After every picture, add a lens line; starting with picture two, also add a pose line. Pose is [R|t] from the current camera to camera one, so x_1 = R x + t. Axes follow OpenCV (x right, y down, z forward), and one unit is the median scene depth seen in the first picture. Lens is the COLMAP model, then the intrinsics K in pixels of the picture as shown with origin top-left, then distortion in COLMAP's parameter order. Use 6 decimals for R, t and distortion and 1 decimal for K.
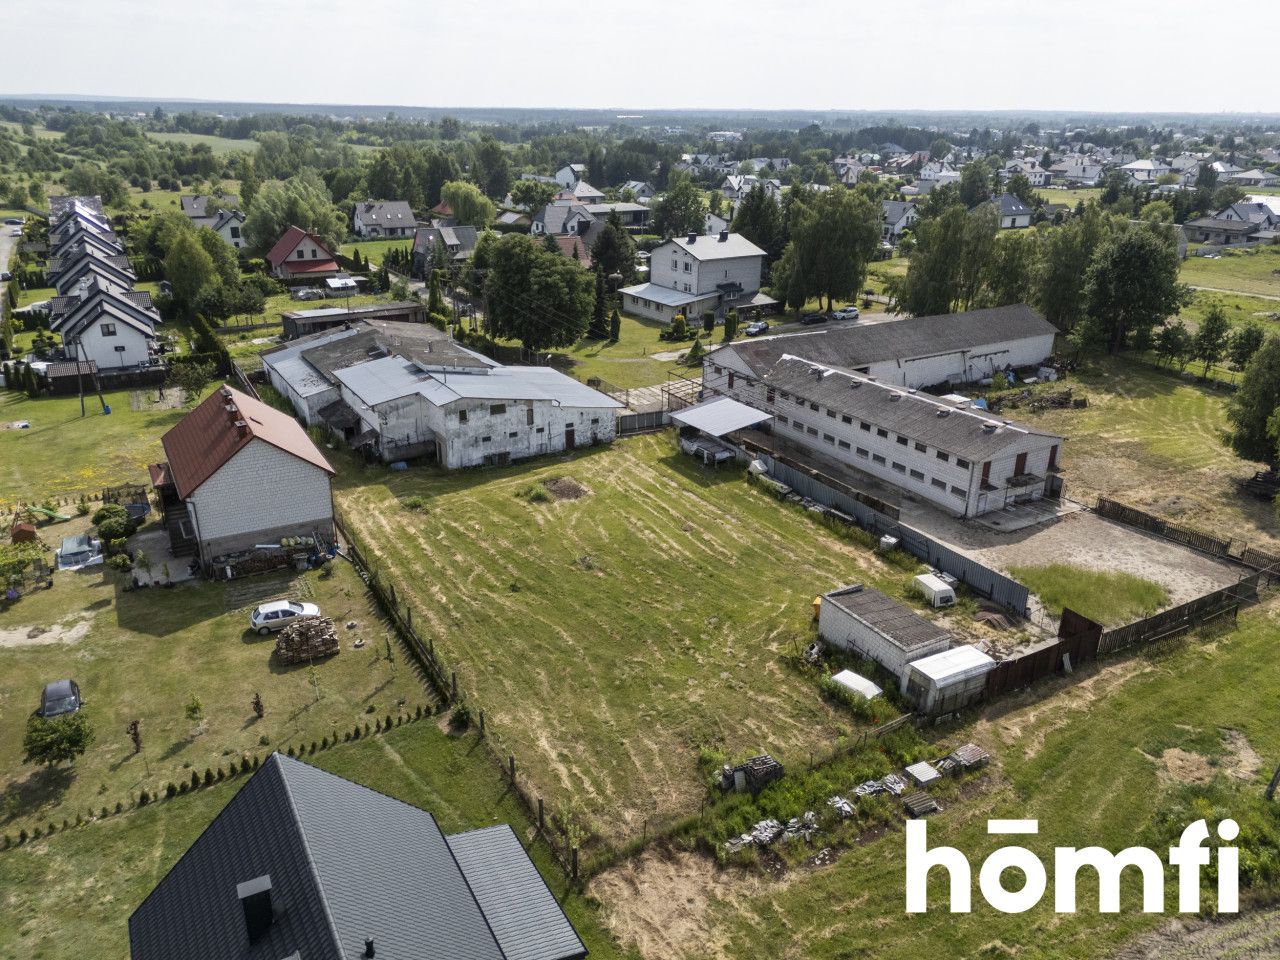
lens RADIAL K [[919.6, 0, 640.0], [0, 919.6, 480.0], [0, 0, 1]] dist [0.072237, -0.072207]
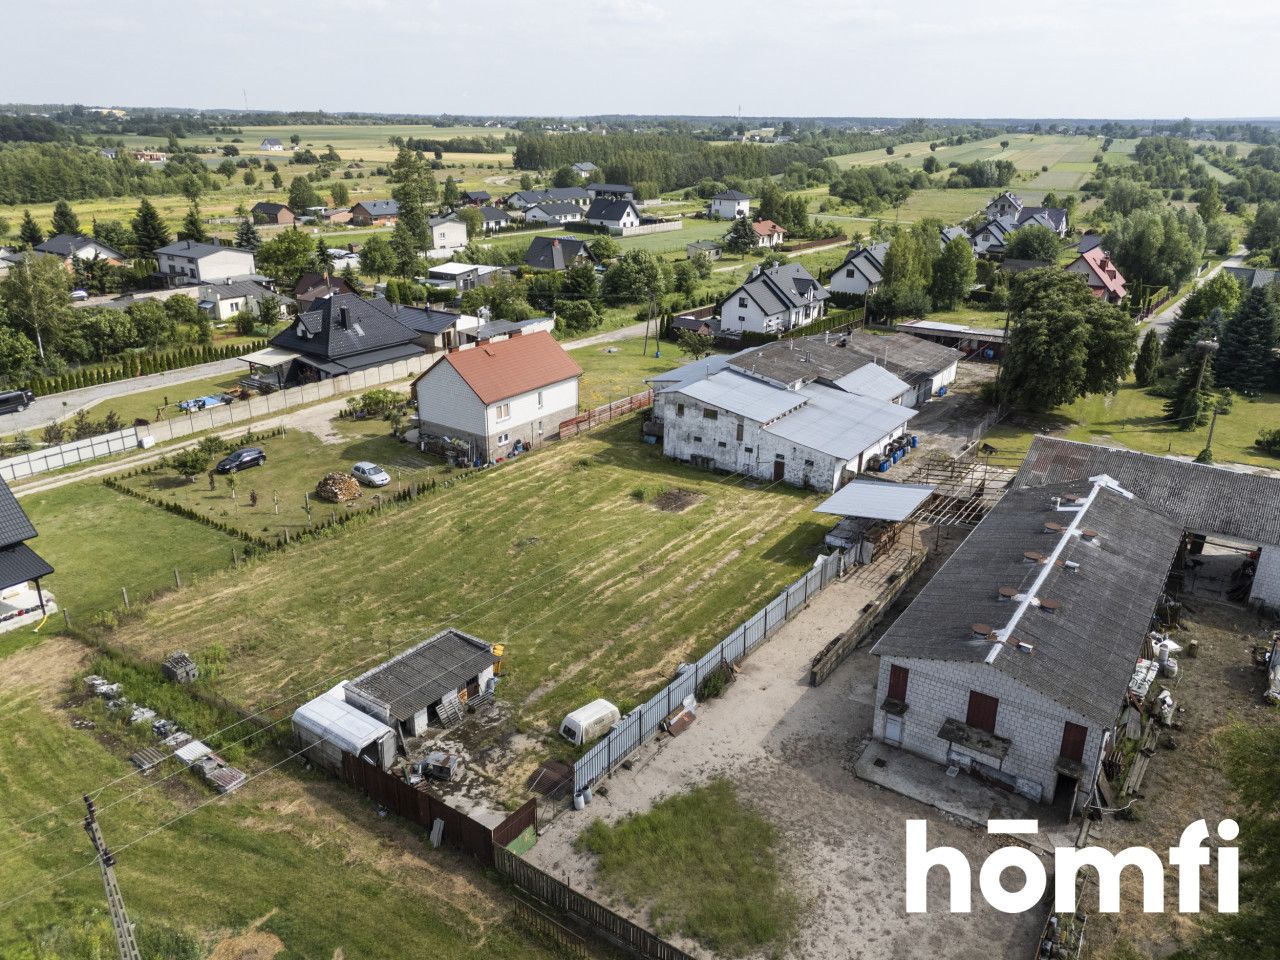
lens RADIAL K [[919.6, 0, 640.0], [0, 919.6, 480.0], [0, 0, 1]] dist [0.072237, -0.072207]
pose [[0.432648, 0.318616, -0.843386, 0.671942], [-0.334051, 0.925540, 0.178288, -0.160972], [0.837393, 0.204597, 0.506867, 0.435072]]
